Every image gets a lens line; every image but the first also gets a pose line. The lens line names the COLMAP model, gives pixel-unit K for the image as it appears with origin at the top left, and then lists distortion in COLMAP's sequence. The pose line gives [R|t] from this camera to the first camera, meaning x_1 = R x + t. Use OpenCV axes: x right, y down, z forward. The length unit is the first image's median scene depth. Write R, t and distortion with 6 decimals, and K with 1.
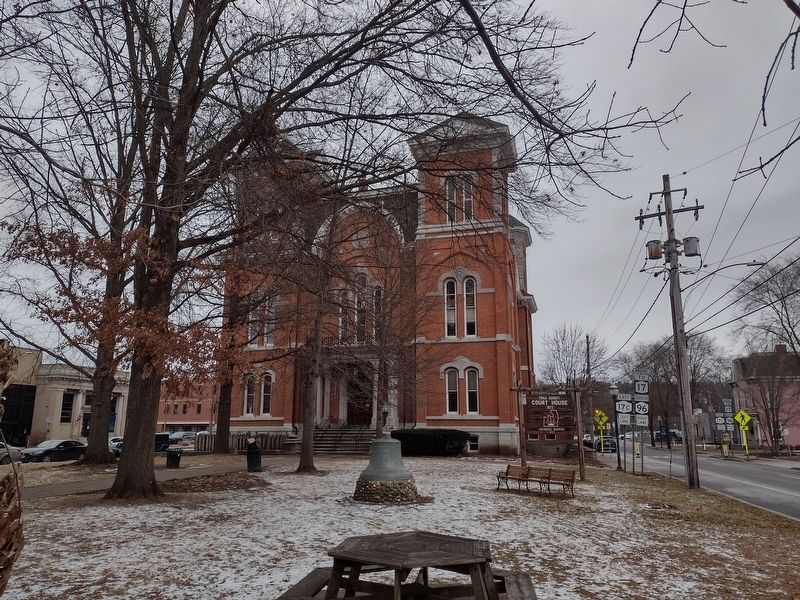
lens RADIAL K [[510.9, 0, 396.1], [0, 510.9, 302.3], [0, 0, 1]] dist [-0.000112, -0.001068]
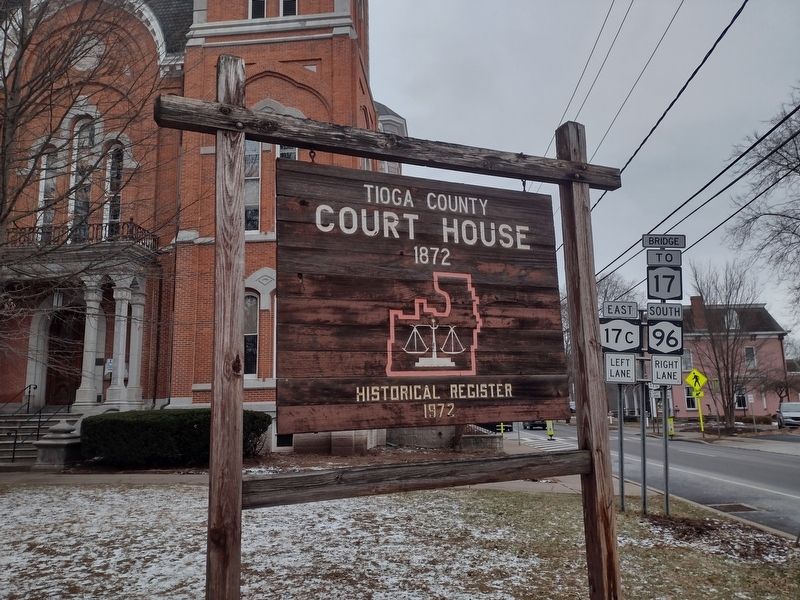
lens RADIAL K [[510.9, 0, 396.1], [0, 510.9, 302.3], [0, 0, 1]] dist [-0.000112, -0.001068]
pose [[0.973367, 0.019180, 0.228447, 0.139360], [-0.028408, 0.998905, 0.037175, 0.117380], [-0.227484, -0.042675, 0.972846, 0.463855]]
